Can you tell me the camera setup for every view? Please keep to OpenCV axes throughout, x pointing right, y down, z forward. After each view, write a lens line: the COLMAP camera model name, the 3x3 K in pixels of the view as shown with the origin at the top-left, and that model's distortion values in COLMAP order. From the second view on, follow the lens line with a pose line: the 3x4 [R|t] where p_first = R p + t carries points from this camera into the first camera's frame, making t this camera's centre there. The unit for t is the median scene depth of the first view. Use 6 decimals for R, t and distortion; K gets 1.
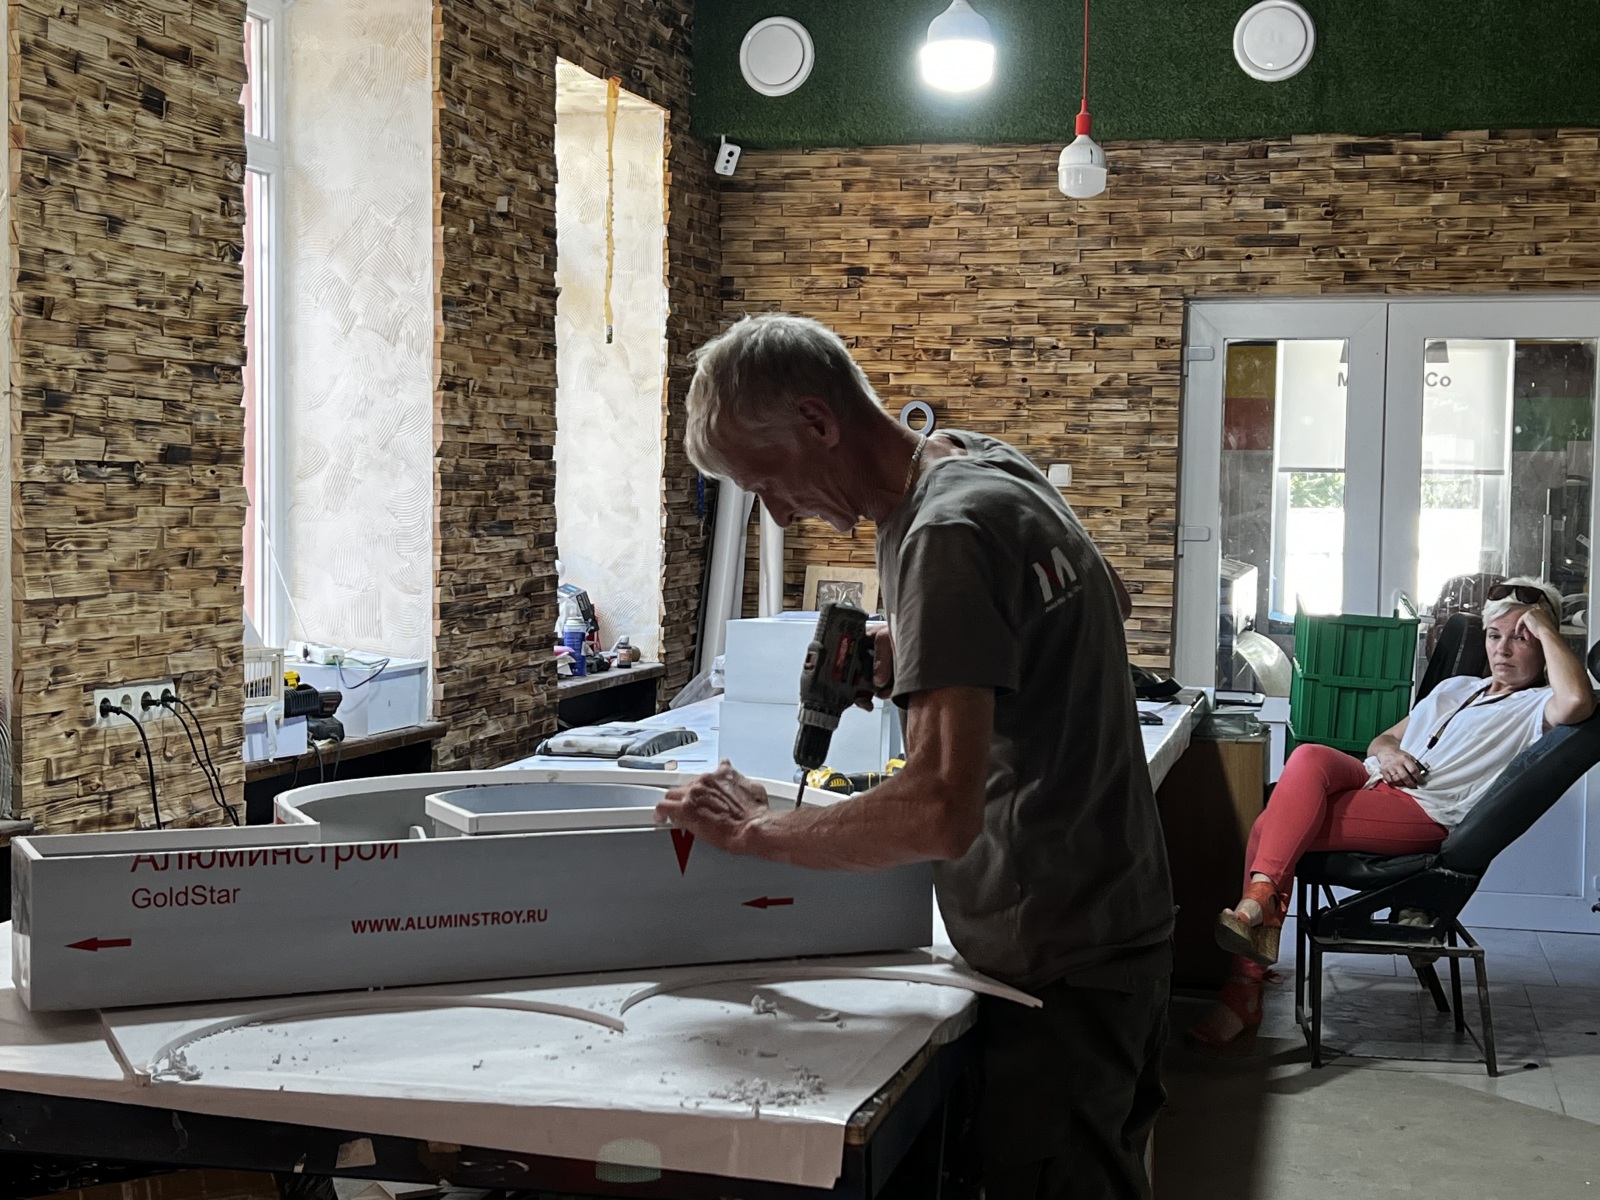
lens RADIAL K [[2321.9, 0, 802.4], [0, 2321.9, 604.8], [0, 0, 1]] dist [0.059643, 0.000000]
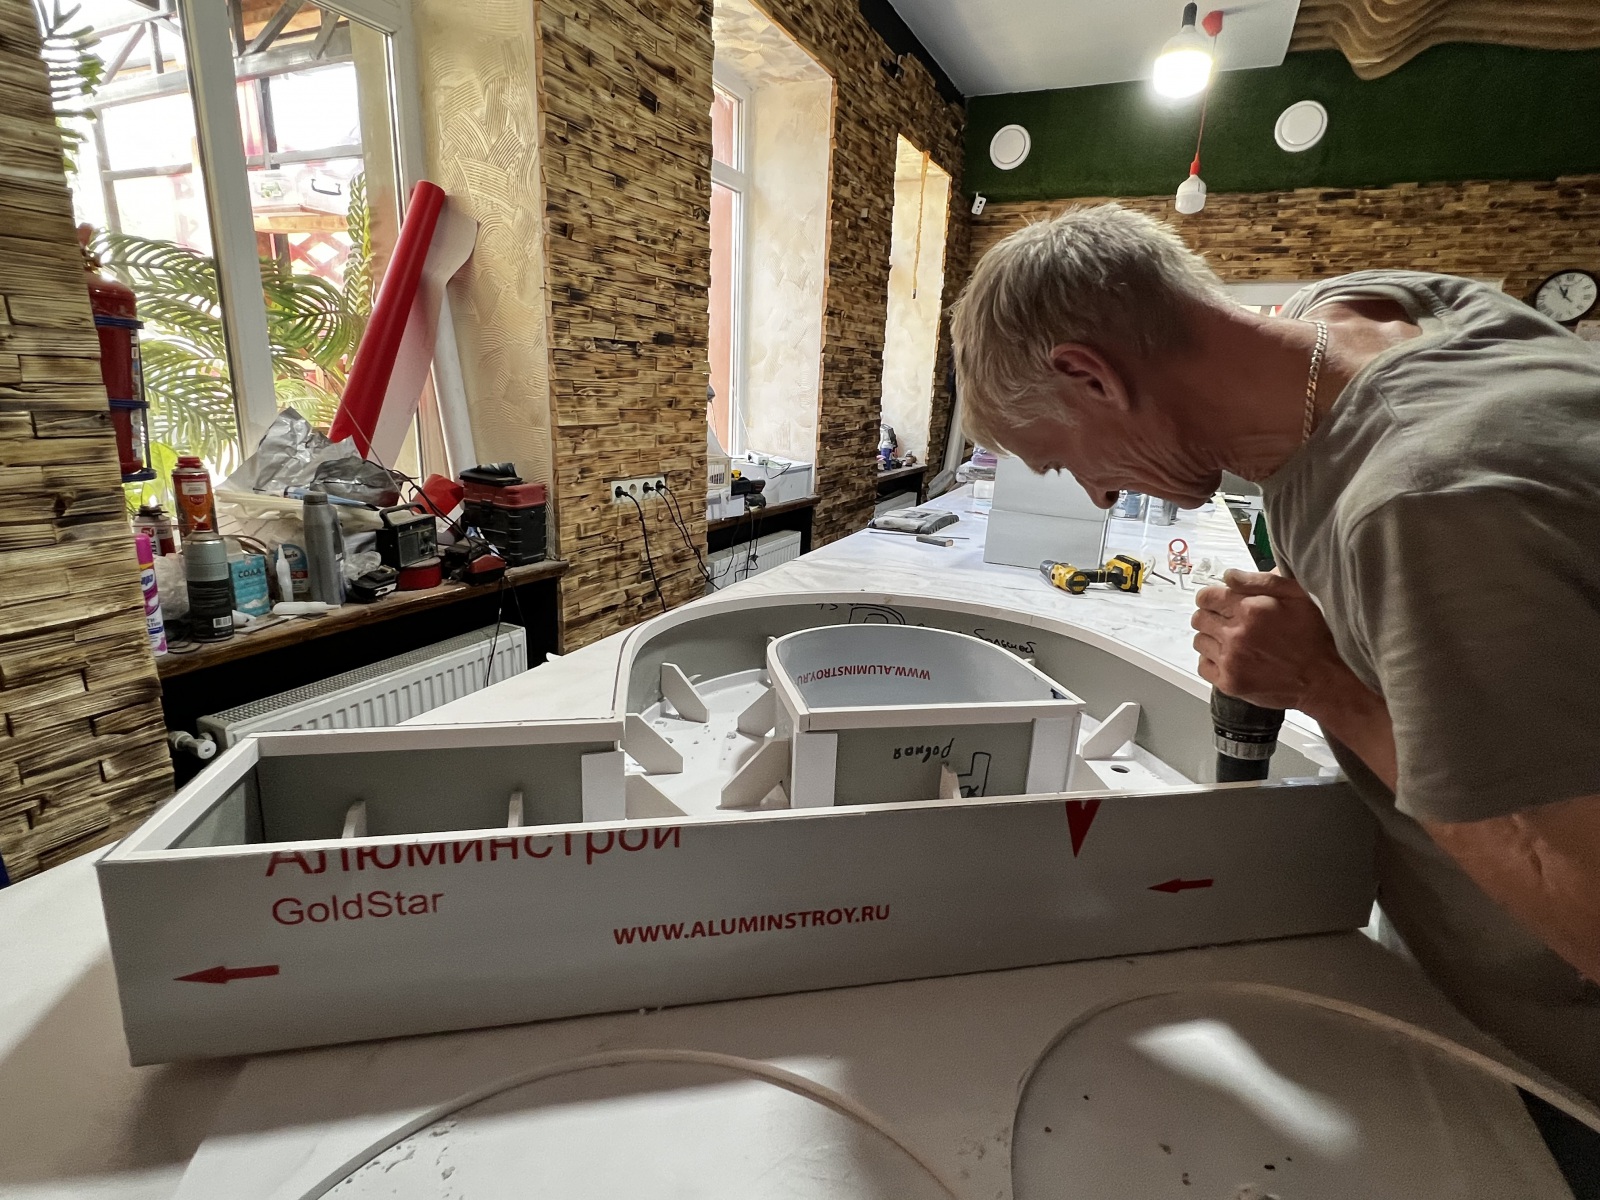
lens RADIAL K [[787.3, 0, 789.2], [0, 787.3, 608.0], [0, 0, 1]] dist [-0.010549, 0.000497]
pose [[0.977965, 0.080981, -0.192423, -0.044875], [-0.036176, 0.973494, 0.225834, -0.005699], [0.205611, -0.213897, 0.954972, 0.347054]]
